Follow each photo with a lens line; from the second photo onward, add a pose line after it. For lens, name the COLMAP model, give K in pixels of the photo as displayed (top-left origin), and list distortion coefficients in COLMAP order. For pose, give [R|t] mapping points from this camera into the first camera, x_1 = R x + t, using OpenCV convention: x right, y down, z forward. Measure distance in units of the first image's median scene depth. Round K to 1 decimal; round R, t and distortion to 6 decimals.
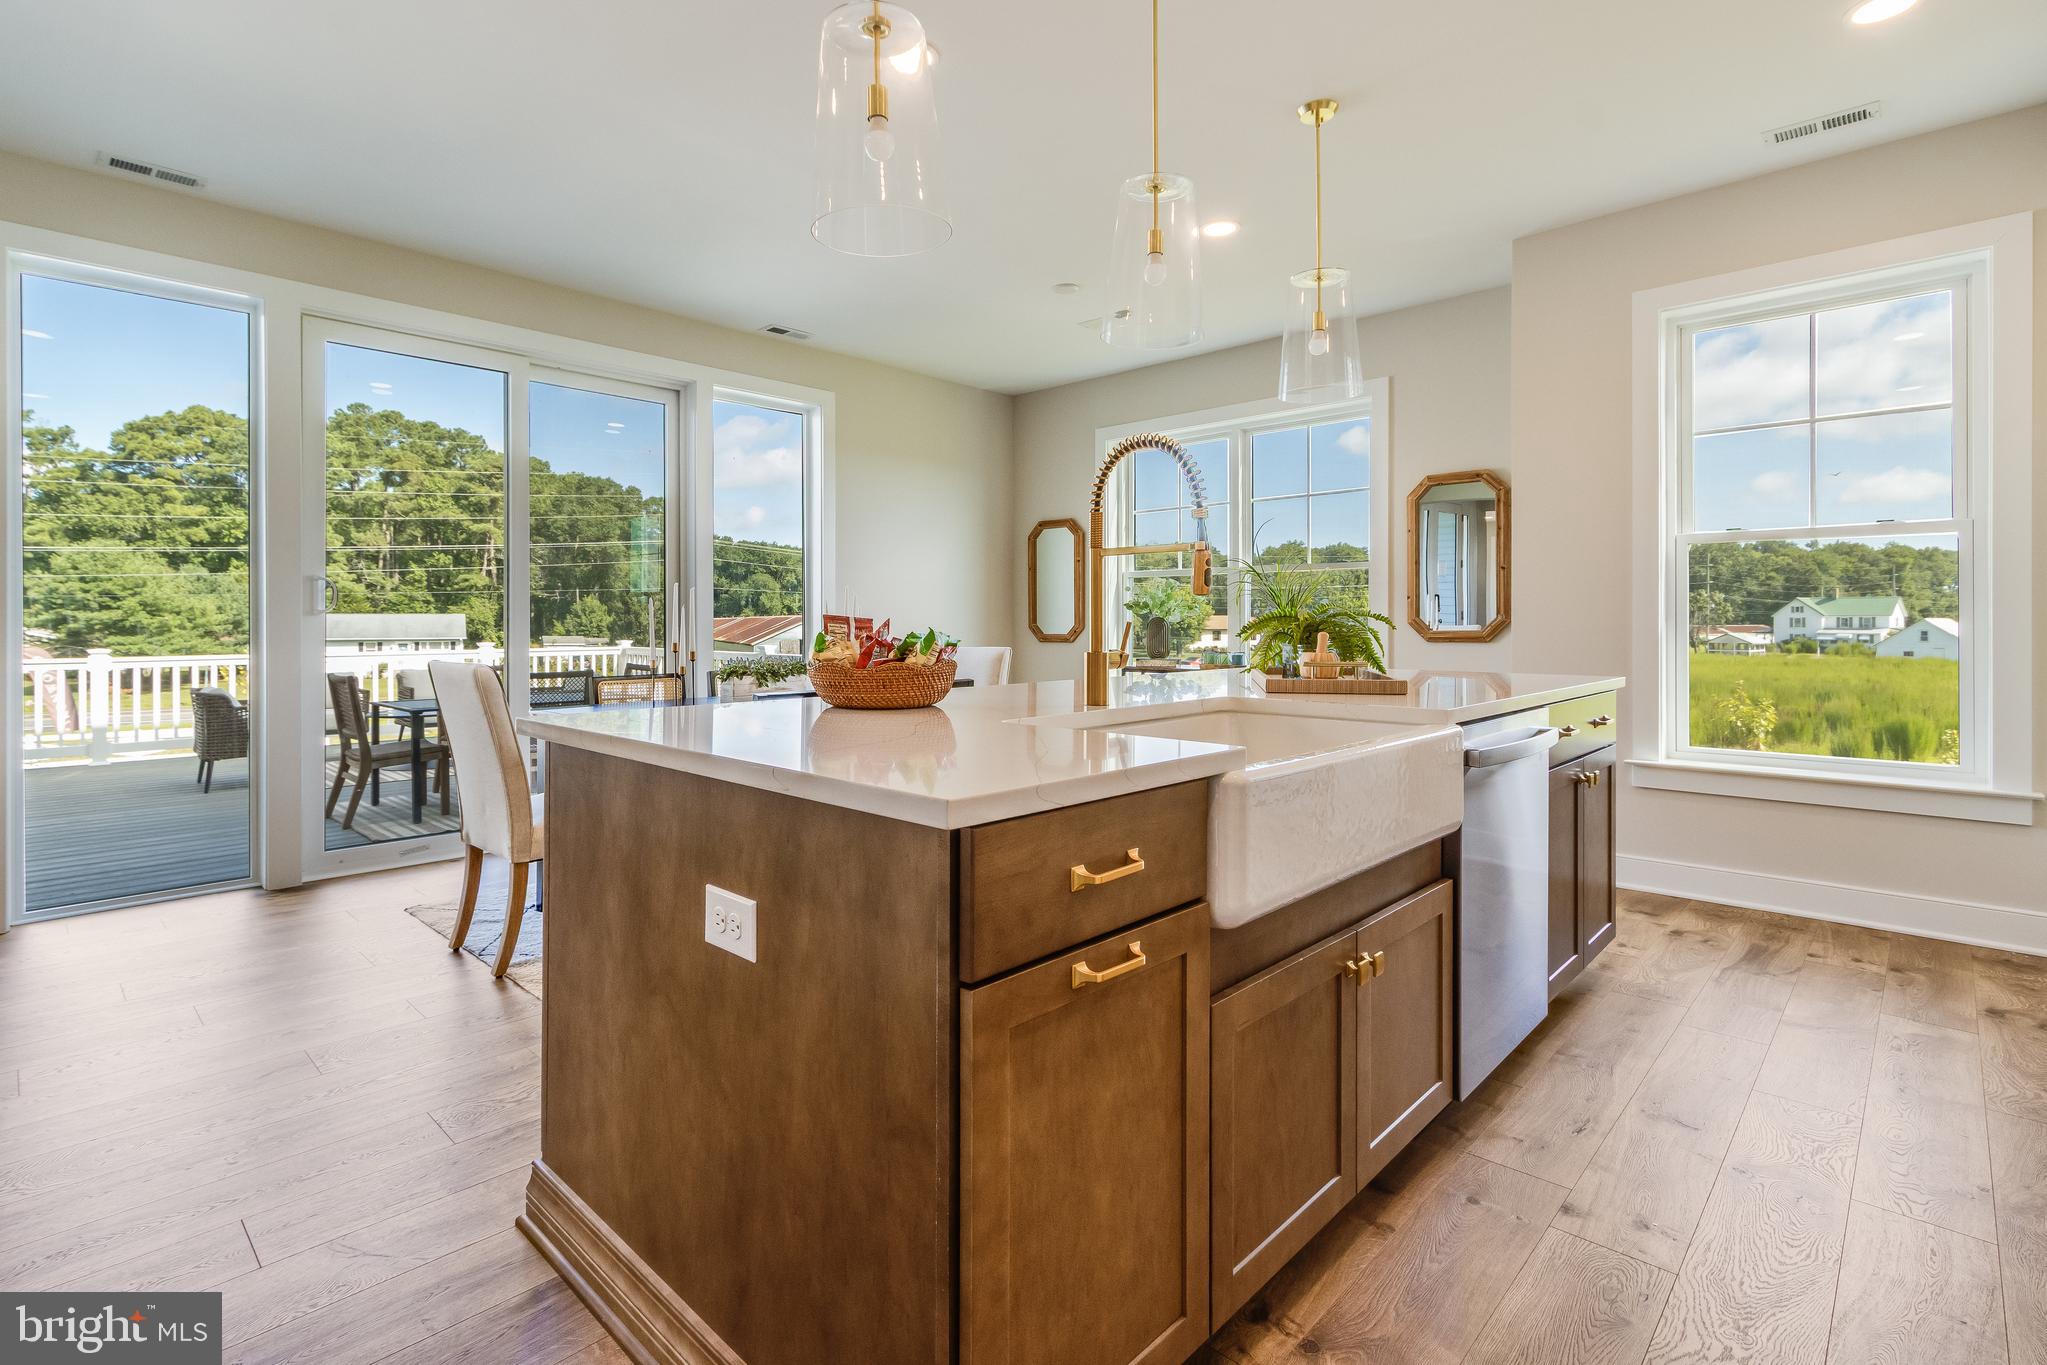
lens RADIAL K [[952.1, 0, 1024.7], [0, 952.1, 621.6], [0, 0, 1]] dist [0.001765, 0.000017]
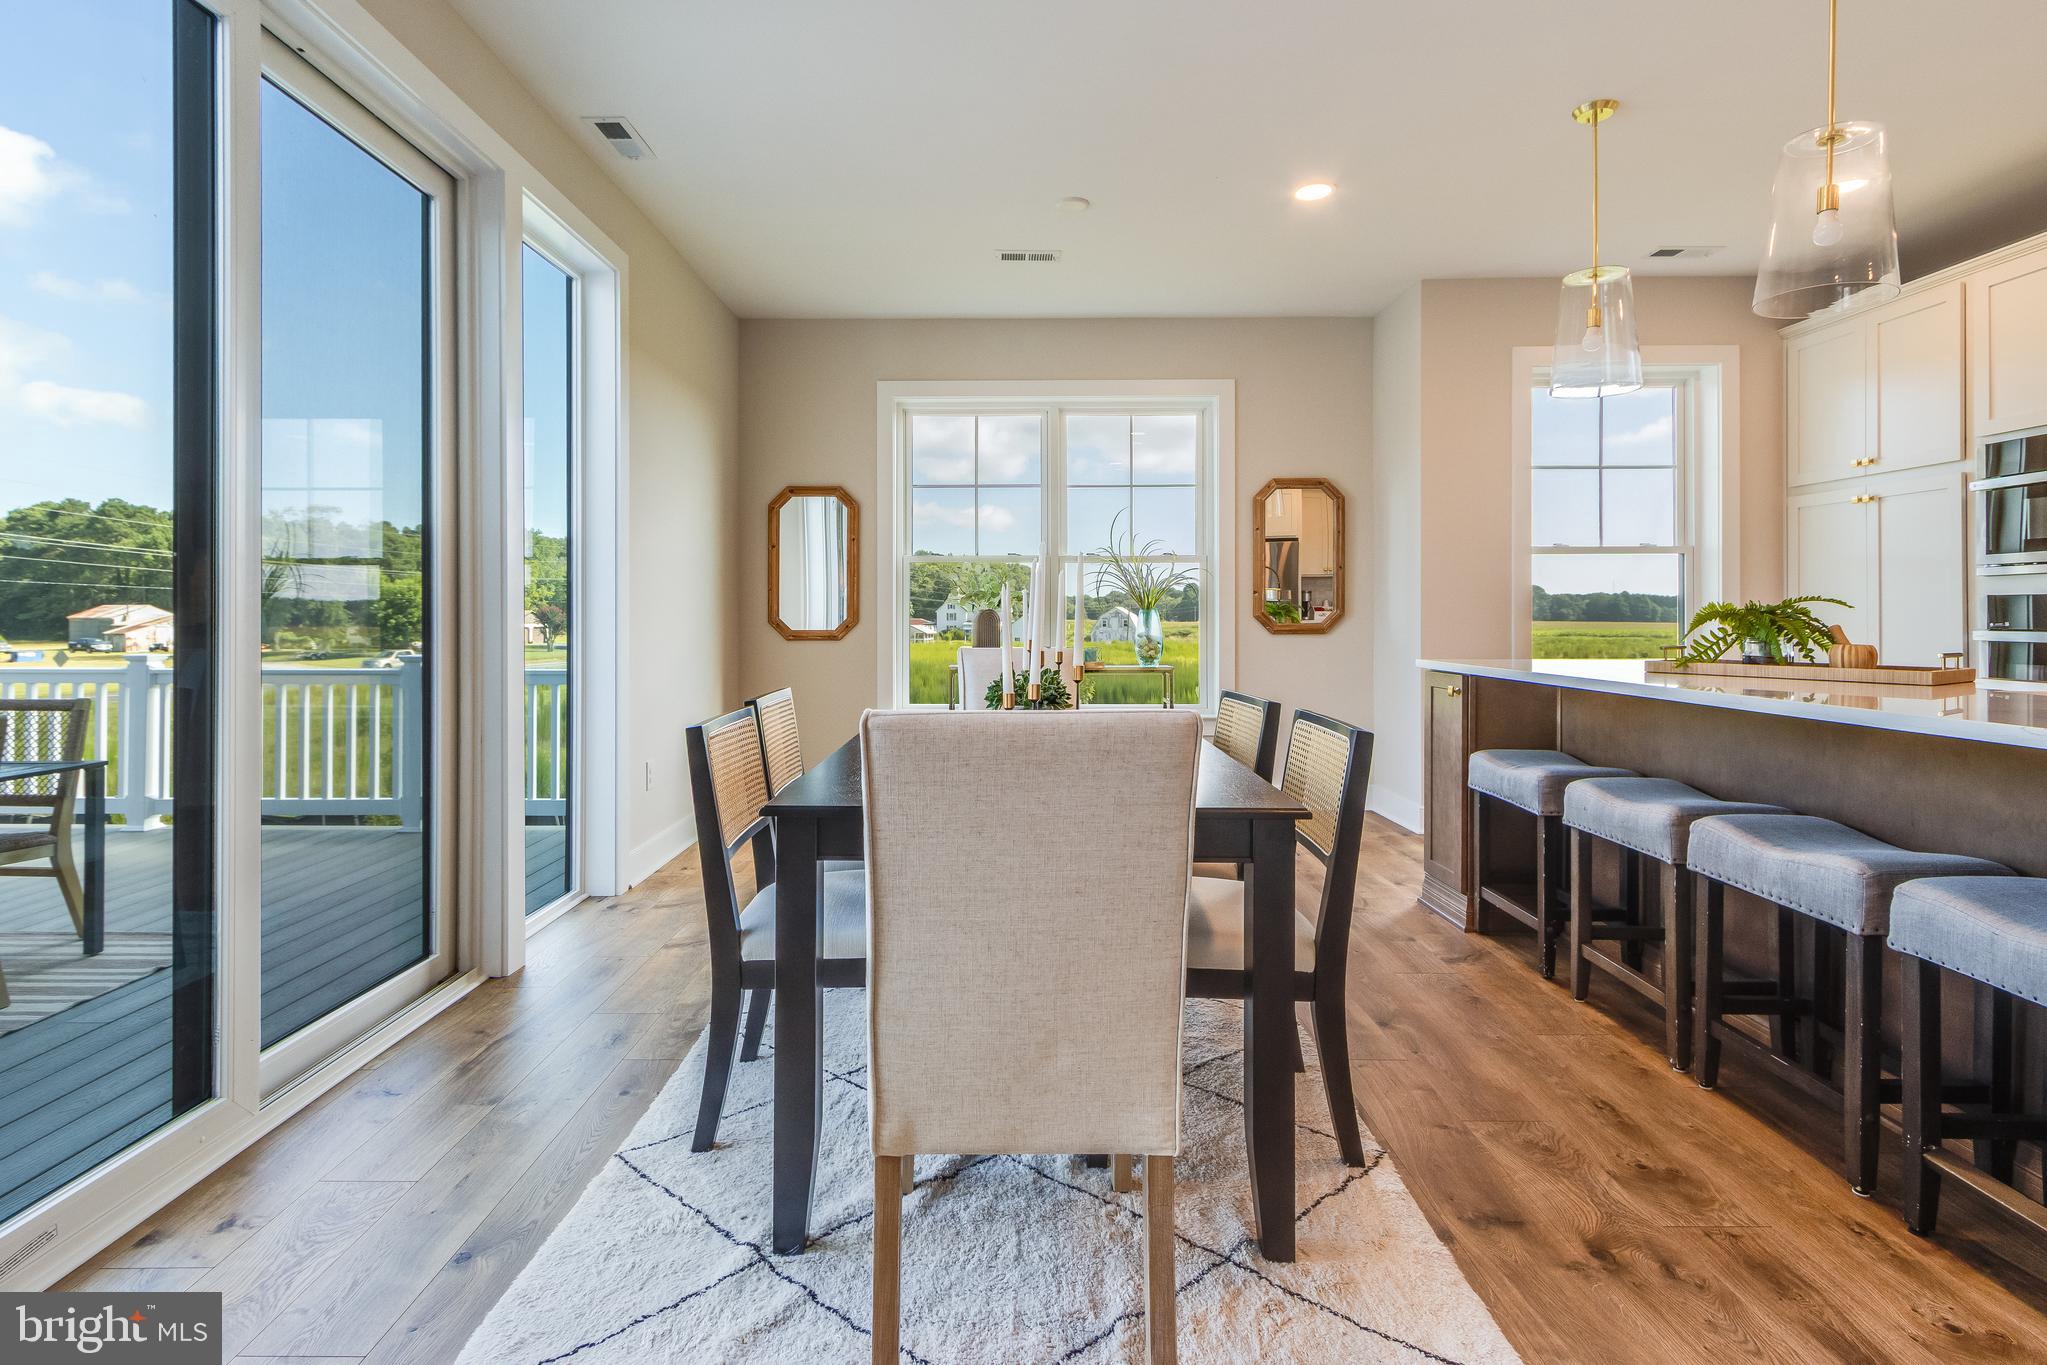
lens RADIAL K [[934.8, 0, 1008.5], [0, 934.8, 644.1], [0, 0, 1]] dist [-0.001823, -0.000309]
pose [[0.717192, -0.019851, 0.696593, -0.427943], [-0.001349, 0.999553, 0.029874, 0.000376], [-0.696874, -0.022365, 0.716845, 0.364599]]
